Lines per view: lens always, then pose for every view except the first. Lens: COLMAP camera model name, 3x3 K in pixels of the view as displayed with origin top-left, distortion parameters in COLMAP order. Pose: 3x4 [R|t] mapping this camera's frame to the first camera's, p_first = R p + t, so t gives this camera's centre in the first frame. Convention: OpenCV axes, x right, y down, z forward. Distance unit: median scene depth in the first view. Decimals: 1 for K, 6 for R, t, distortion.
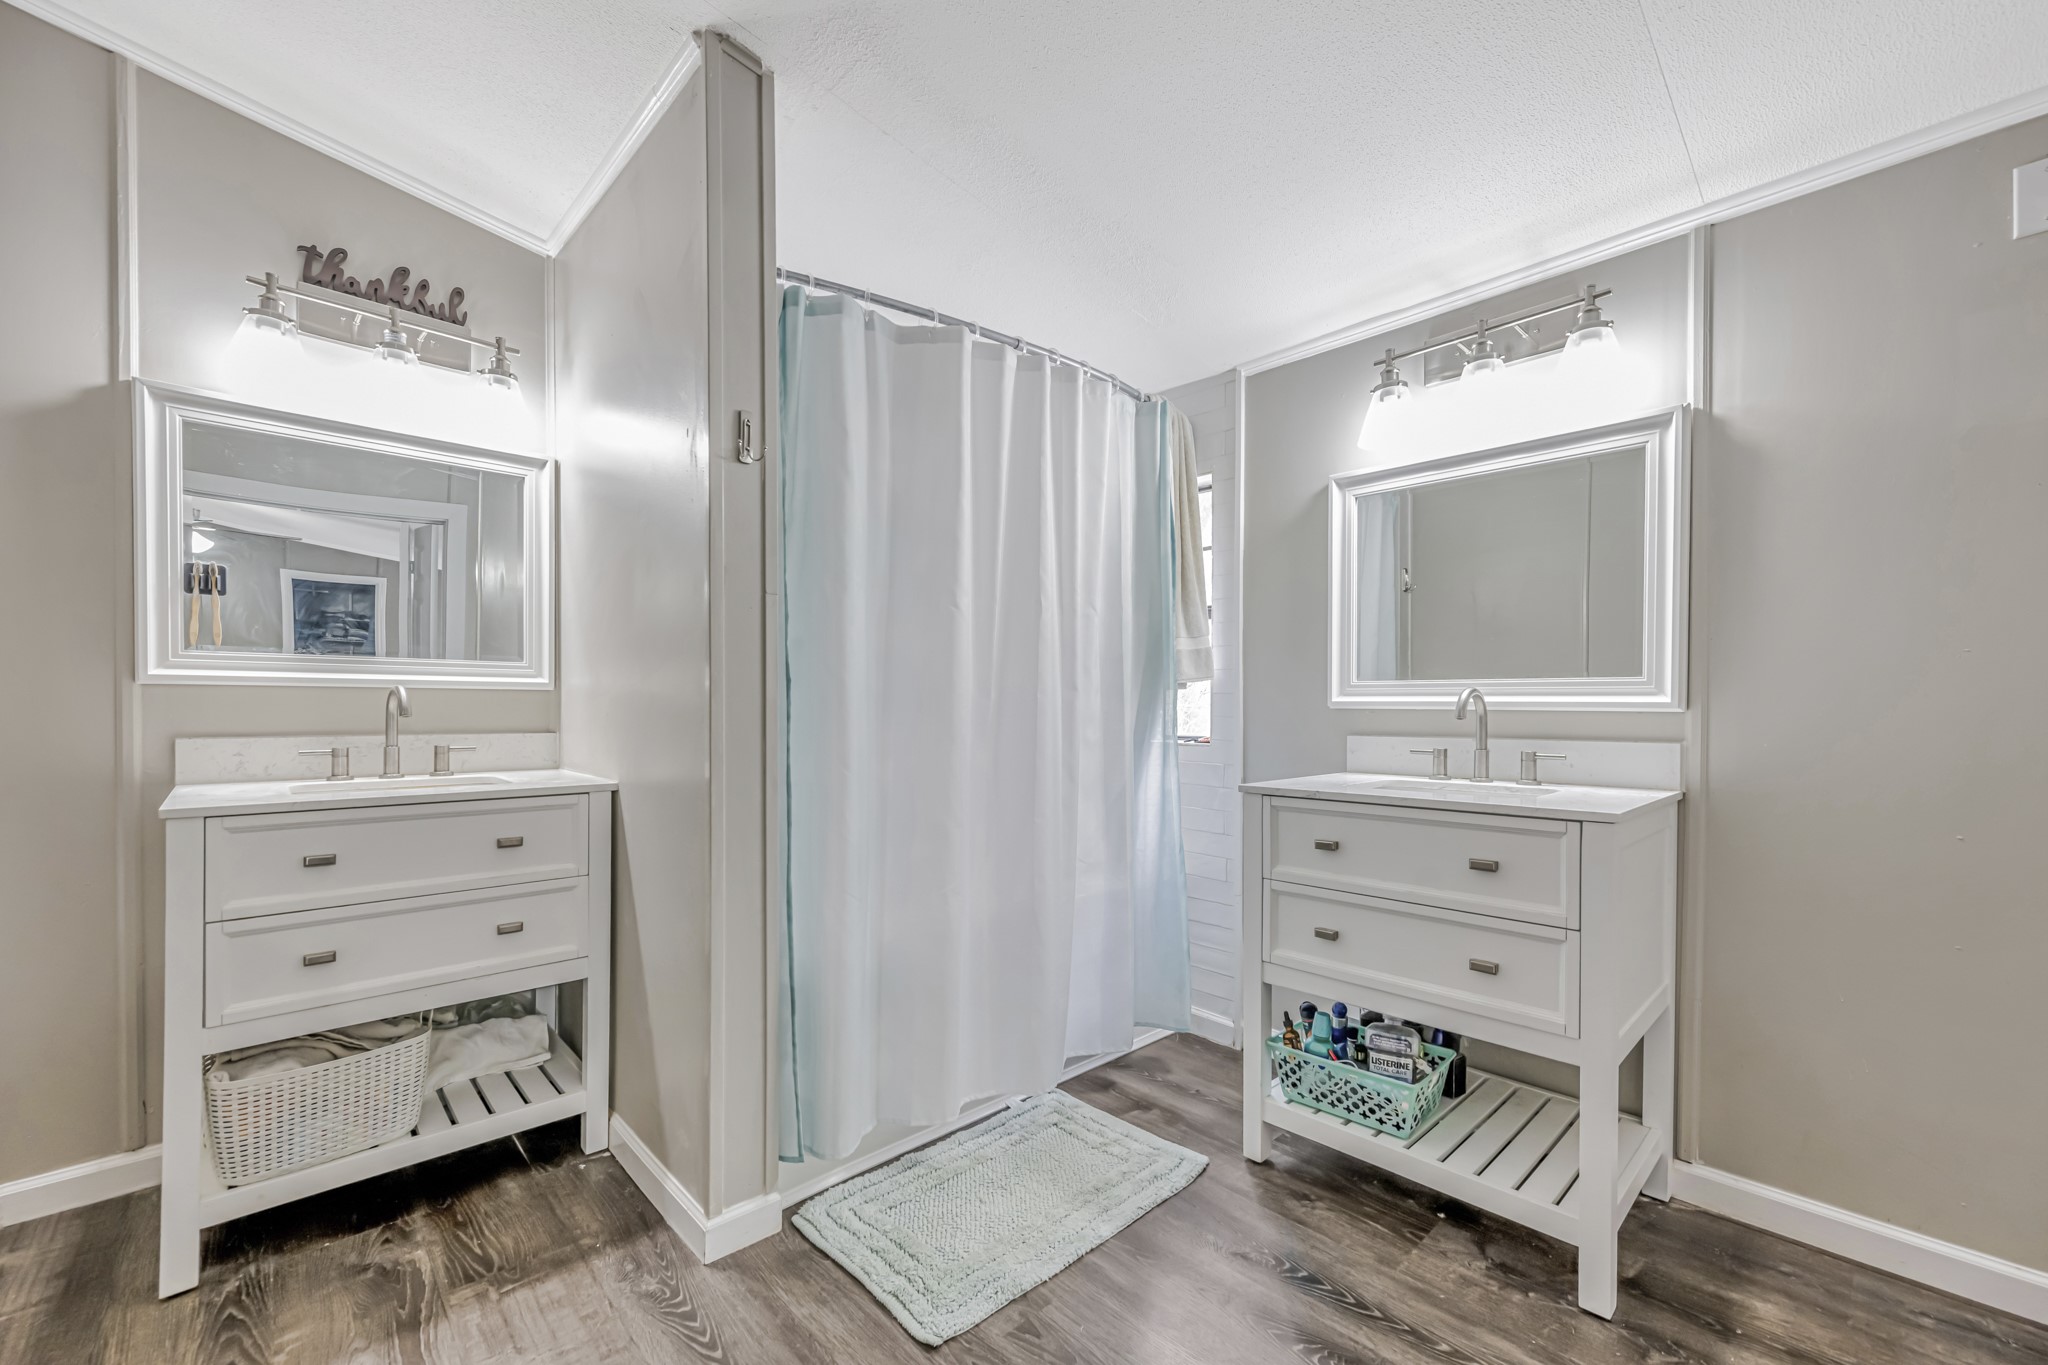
lens RADIAL K [[822.7, 0, 1028.8], [0, 822.7, 712.4], [0, 0, 1]] dist [0.000964, 0.000404]
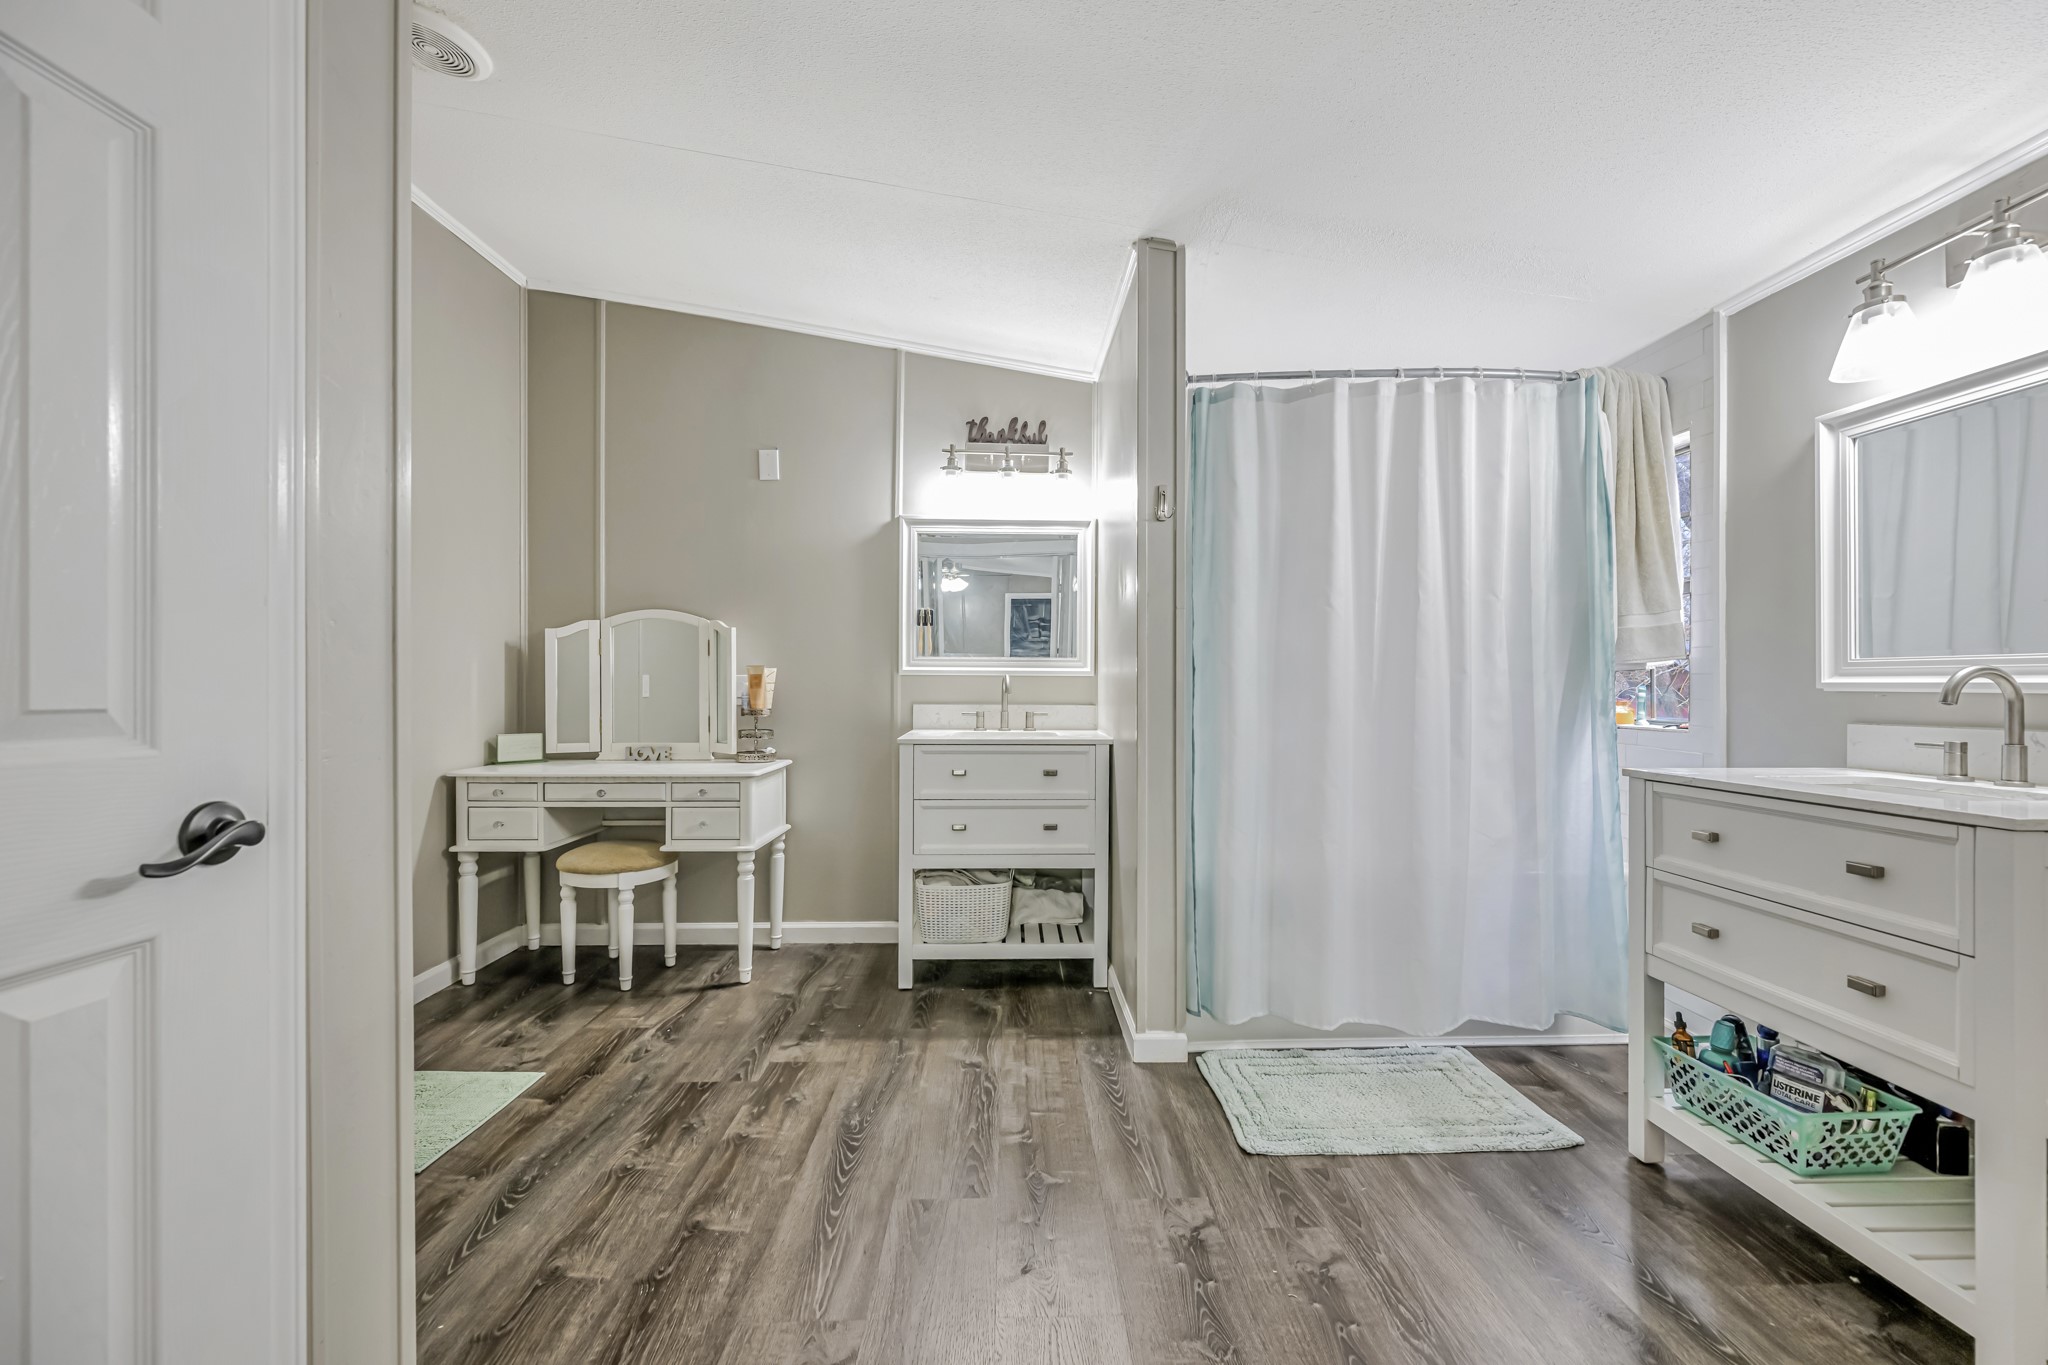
lens RADIAL K [[801.0, 0, 1024.0], [0, 801.0, 682.5], [0, 0, 1]] dist [-0.002060, -0.000044]
pose [[0.743741, -0.002068, -0.668464, 0.366952], [-0.007800, 0.999900, -0.011773, 0.002596], [0.668422, 0.013970, 0.743651, -0.187179]]
